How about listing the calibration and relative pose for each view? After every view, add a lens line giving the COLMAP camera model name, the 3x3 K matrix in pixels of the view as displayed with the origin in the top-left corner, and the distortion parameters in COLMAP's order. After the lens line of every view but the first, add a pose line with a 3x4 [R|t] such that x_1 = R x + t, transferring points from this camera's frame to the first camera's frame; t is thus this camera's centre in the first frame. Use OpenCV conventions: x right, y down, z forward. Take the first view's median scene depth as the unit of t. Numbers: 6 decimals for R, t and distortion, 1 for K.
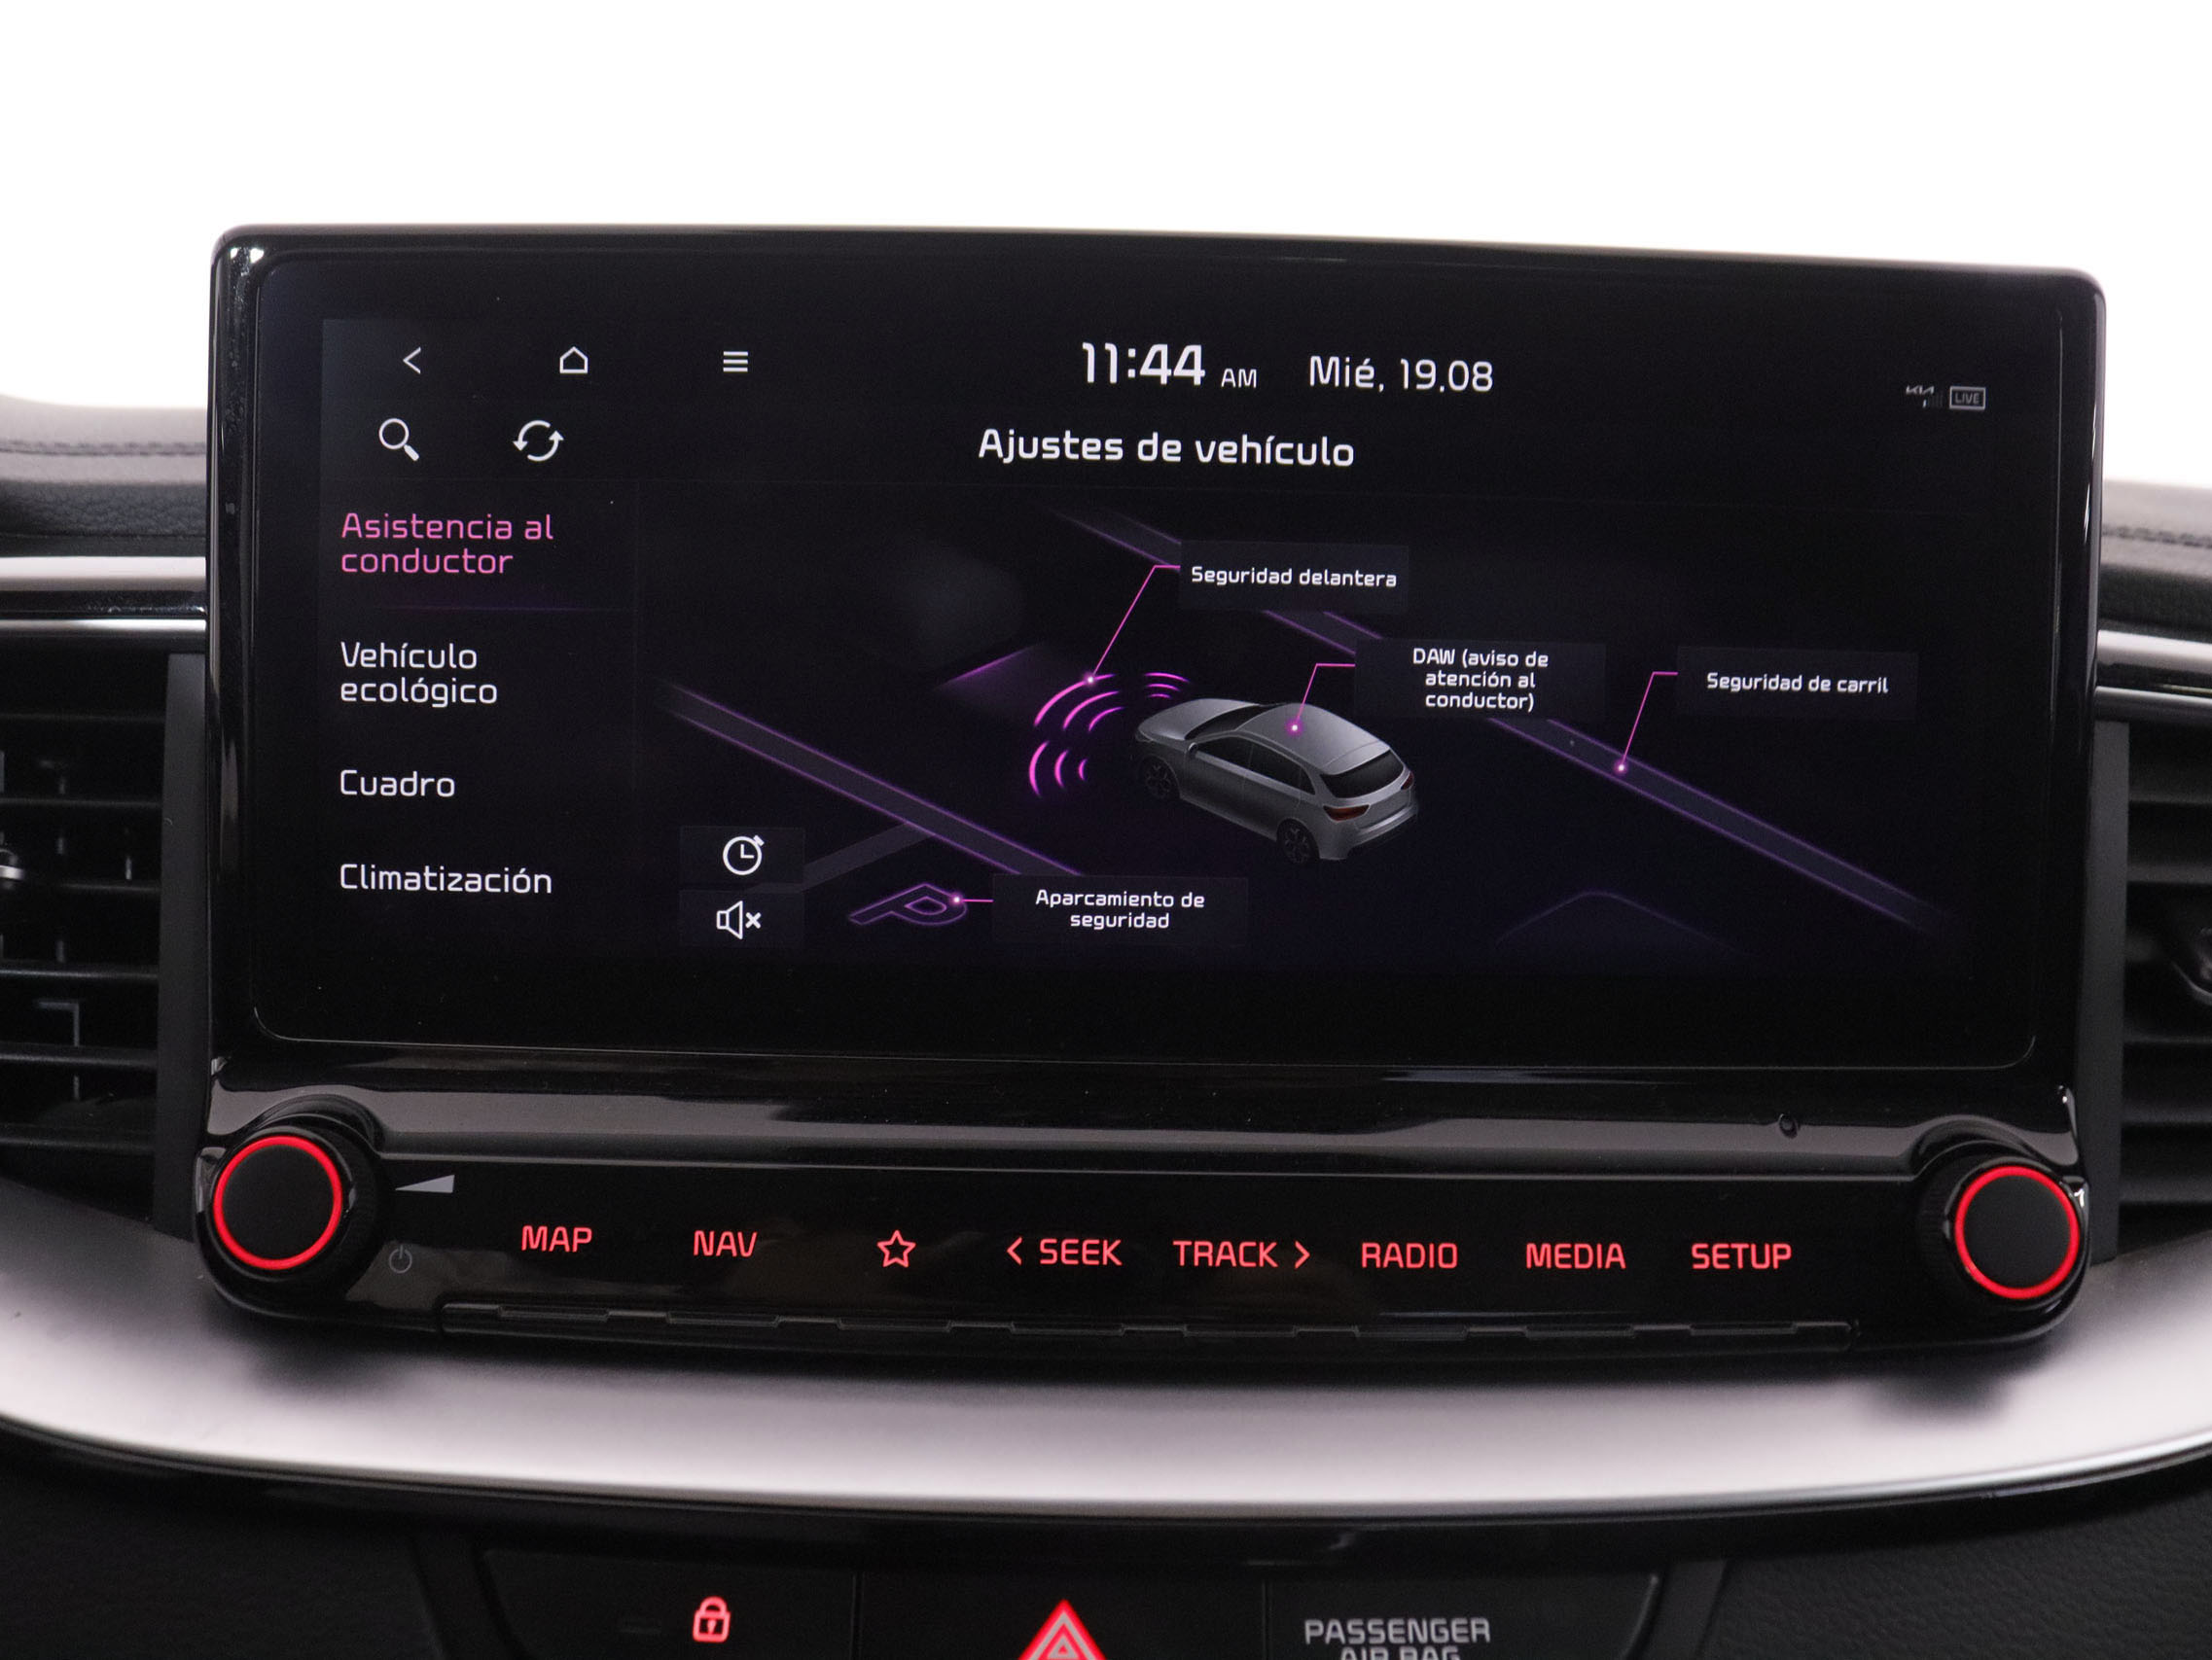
lens RADIAL K [[1991.3, 0, 1116.5], [0, 1991.3, 817.3], [0, 0, 1]] dist [-0.139900, 0.046664]
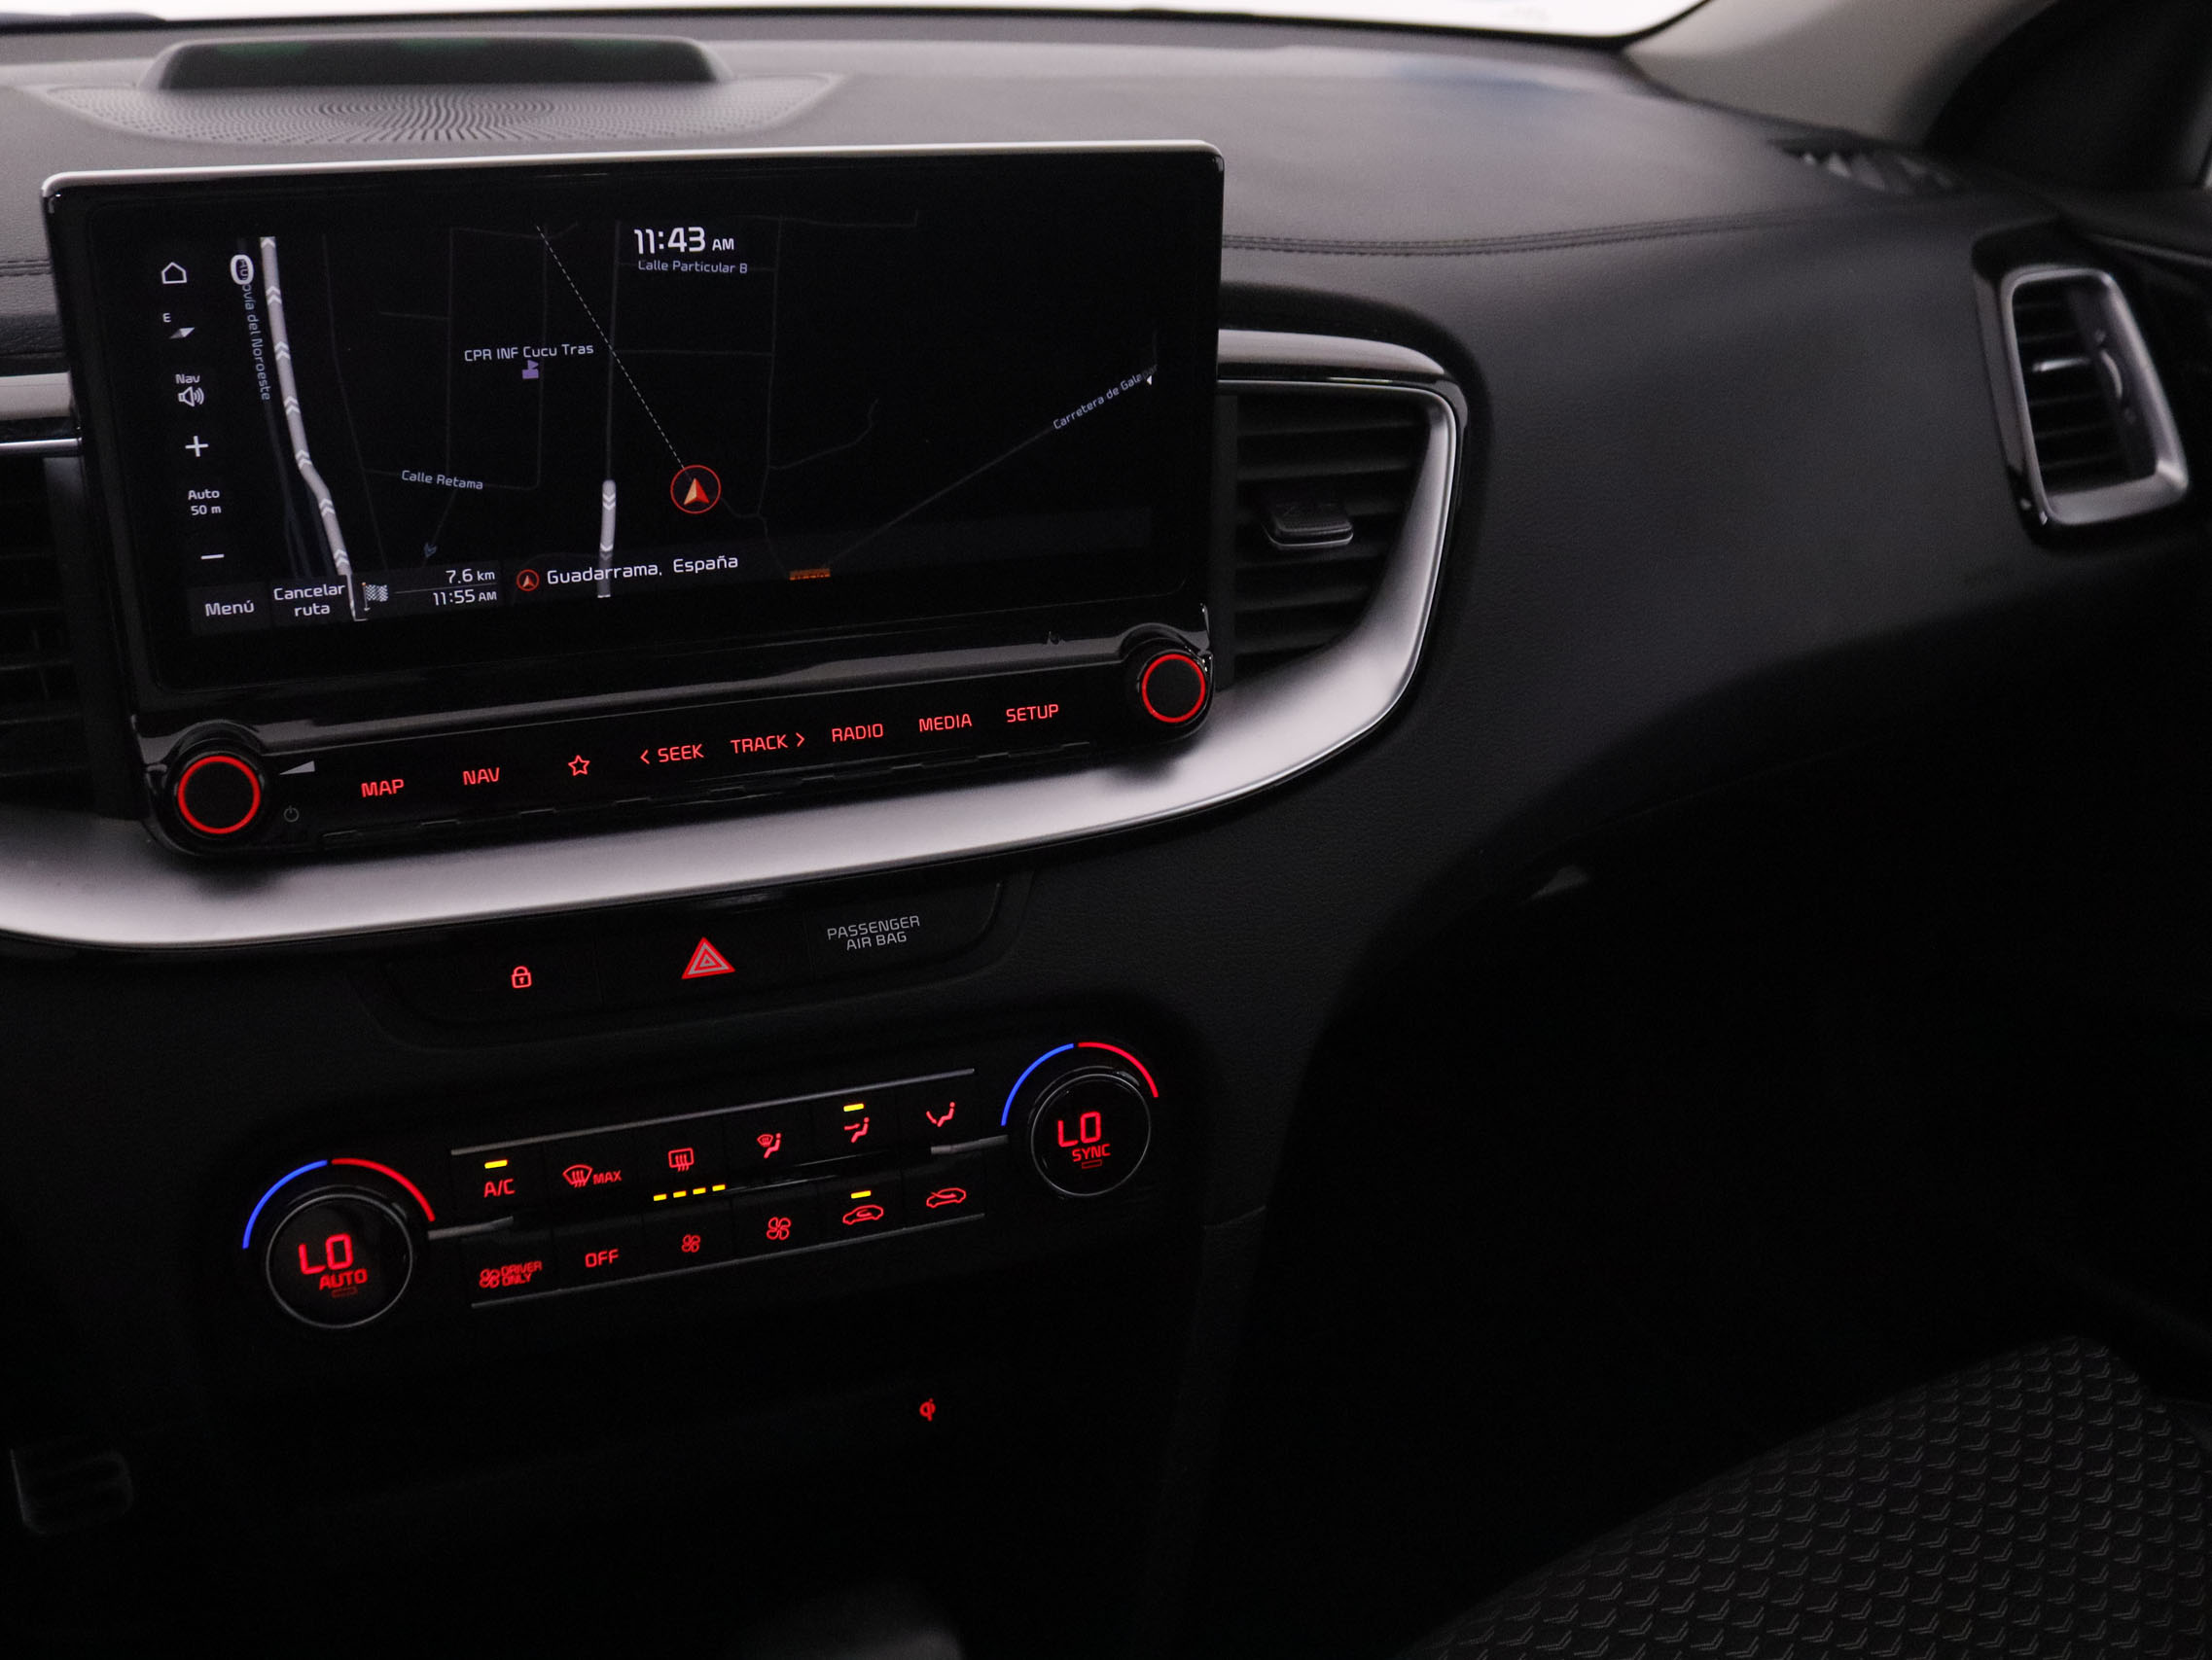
lens RADIAL K [[1991.3, 0, 1082.3], [0, 1991.3, 802.3], [0, 0, 1]] dist [-0.139900, 0.046664]
pose [[0.943915, -0.133655, 0.301929, -0.223898], [0.023222, 0.939020, 0.343078, -0.350426], [-0.329372, -0.316825, 0.889458, -0.746137]]
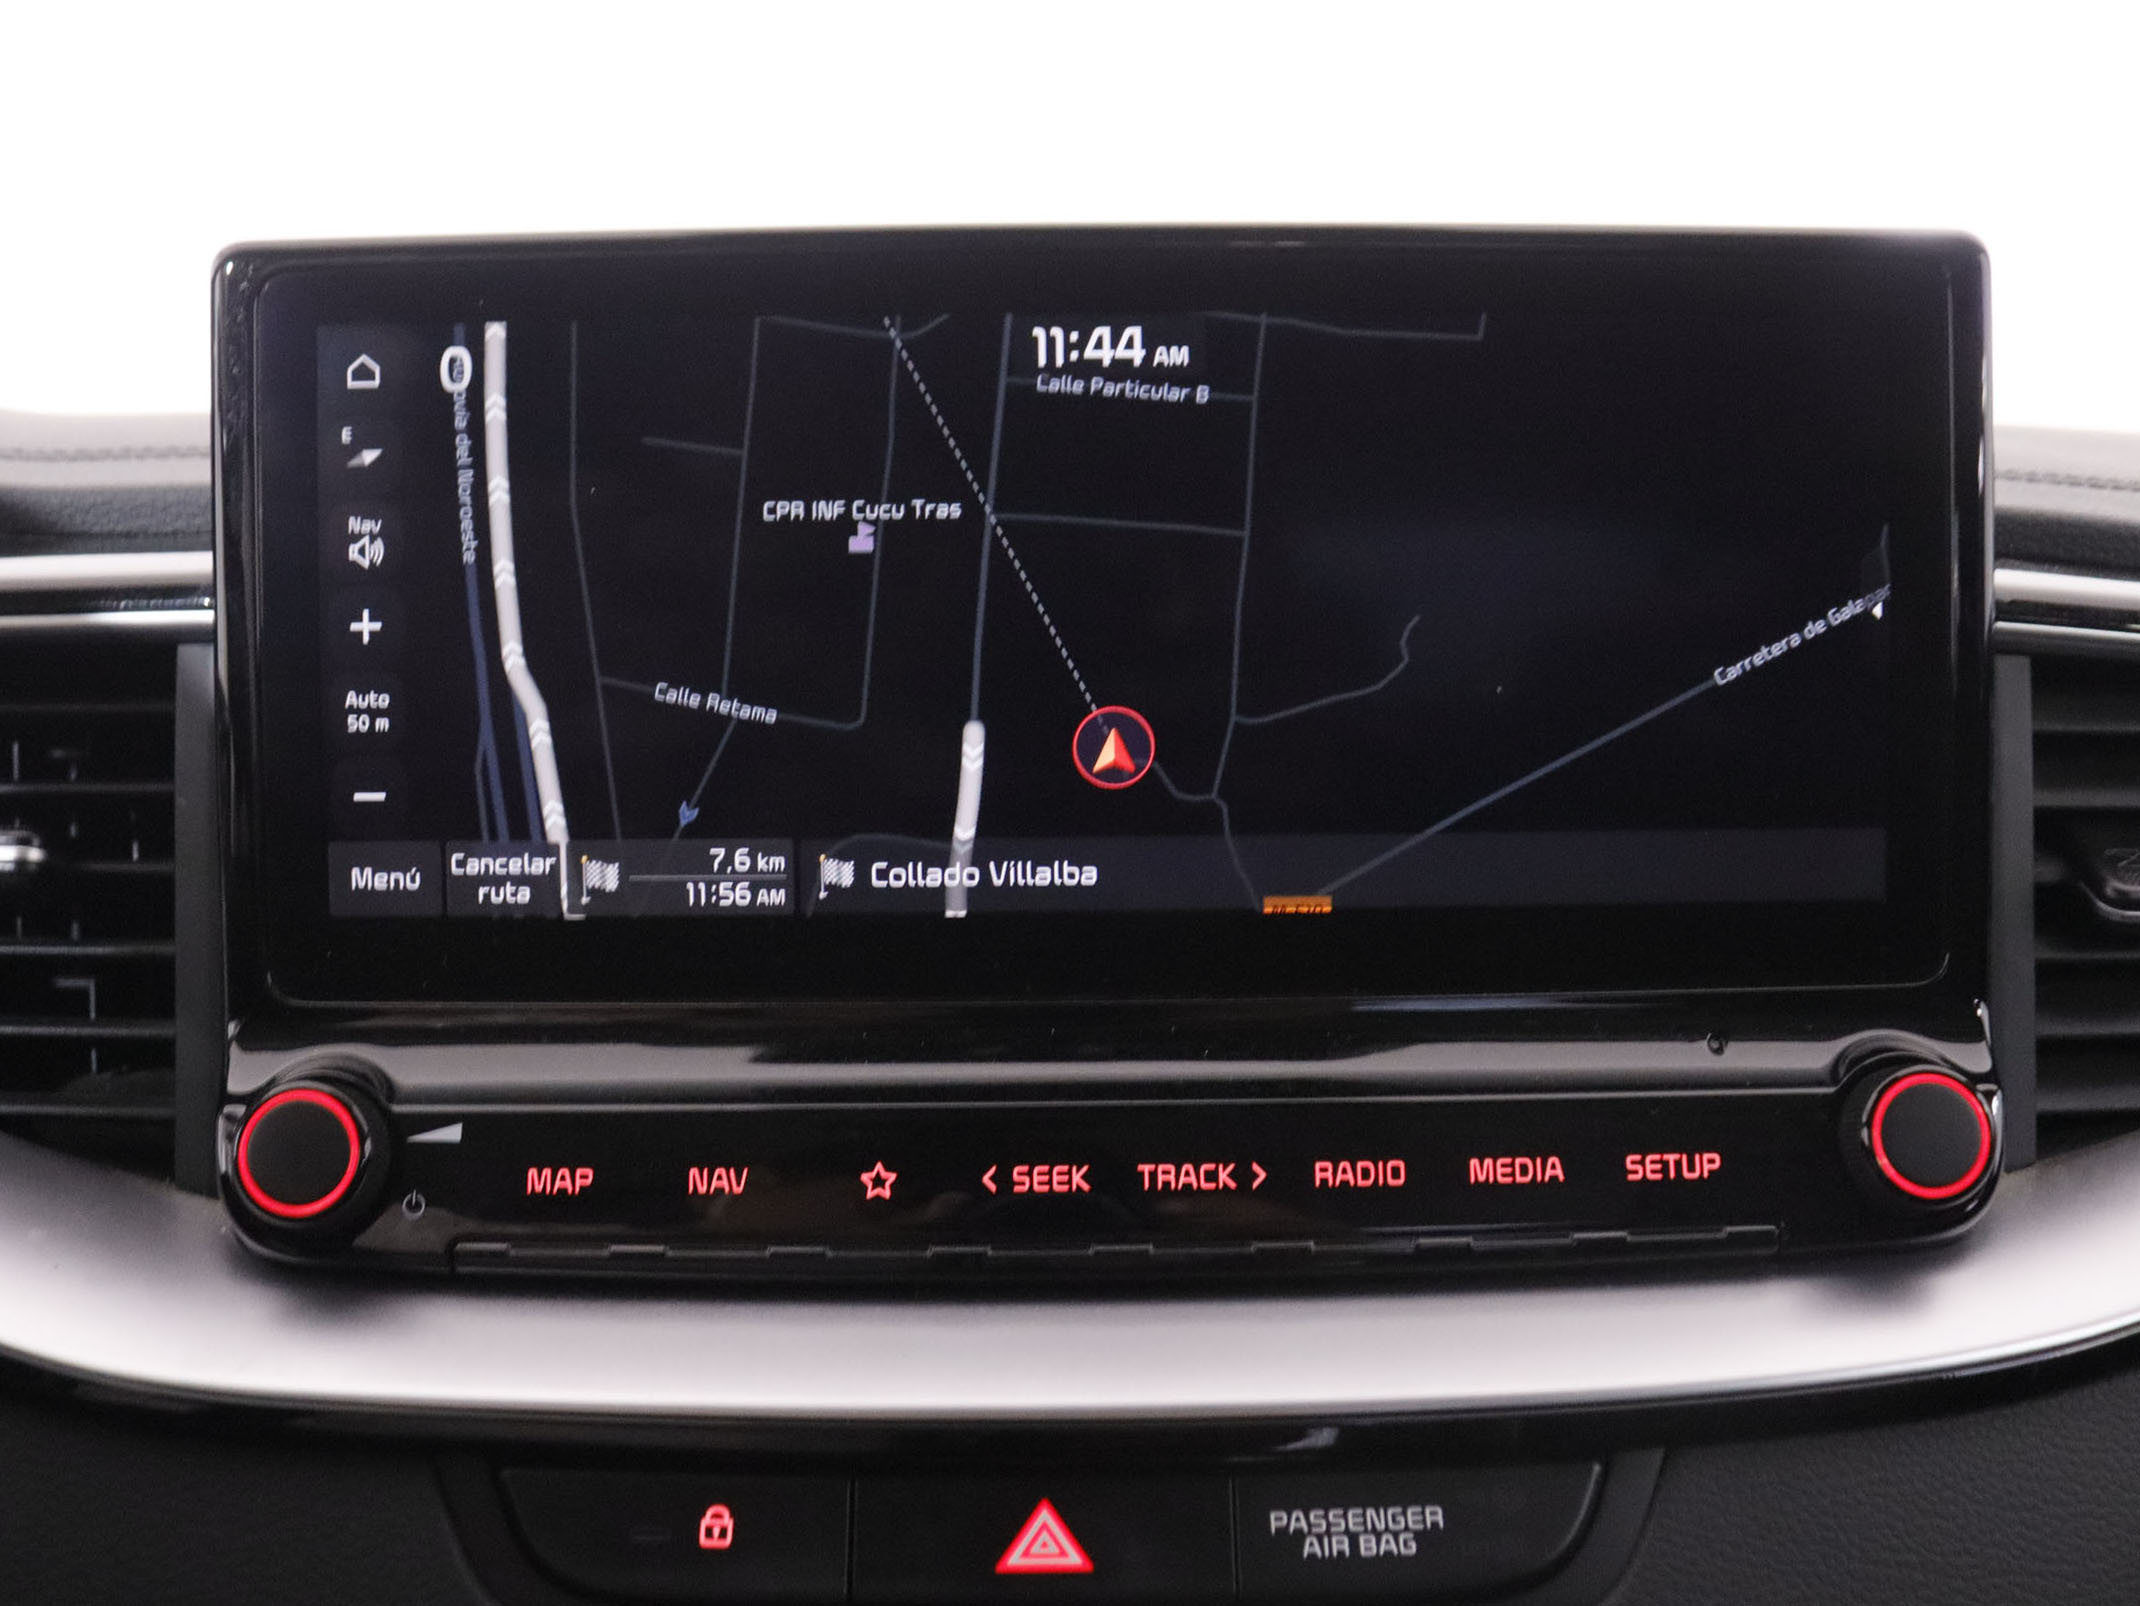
lens RADIAL K [[2054.7, 0, 1083.2], [0, 2054.7, 787.3], [0, 0, 1]] dist [-0.123720, 0.000000]
pose [[0.999579, -0.028941, -0.001960, 0.007182], [0.028921, 0.999532, -0.009943, 0.020224], [0.002247, 0.009883, 0.999949, -0.105411]]
